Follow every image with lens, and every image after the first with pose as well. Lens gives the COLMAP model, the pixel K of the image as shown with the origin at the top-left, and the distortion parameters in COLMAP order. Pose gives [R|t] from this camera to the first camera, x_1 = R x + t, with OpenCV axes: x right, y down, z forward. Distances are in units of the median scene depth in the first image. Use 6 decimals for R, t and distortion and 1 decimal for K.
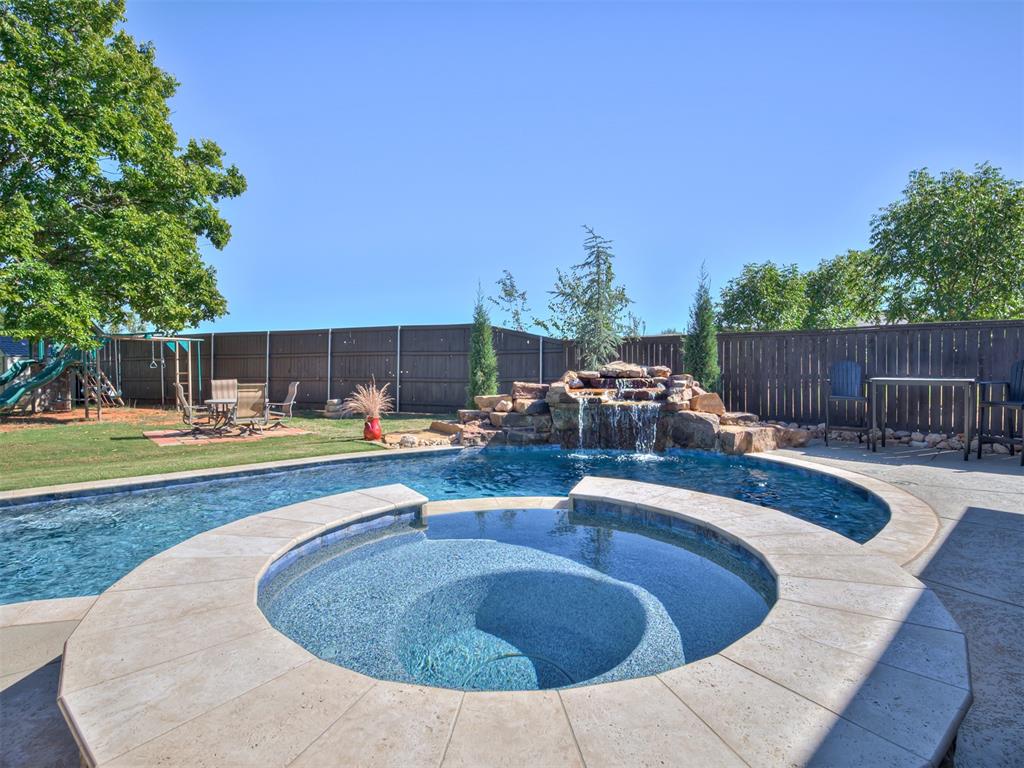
lens RADIAL K [[580.7, 0, 512.0], [0, 580.7, 384.0], [0, 0, 1]] dist [0.003119, 0.000864]
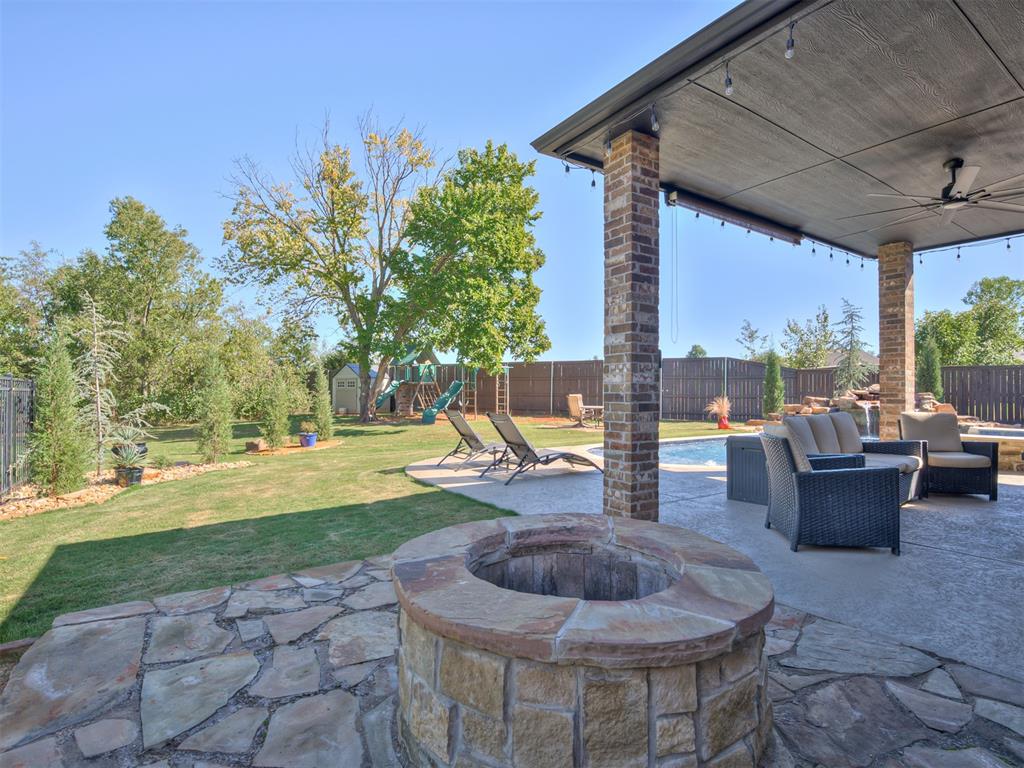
lens RADIAL K [[580.7, 0, 512.0], [0, 580.7, 384.0], [0, 0, 1]] dist [0.003119, 0.000864]
pose [[0.990123, 0.005573, -0.140094, -0.606645], [-0.010592, 0.999328, -0.035105, 0.027940], [0.139804, 0.036242, 0.989516, -0.770574]]
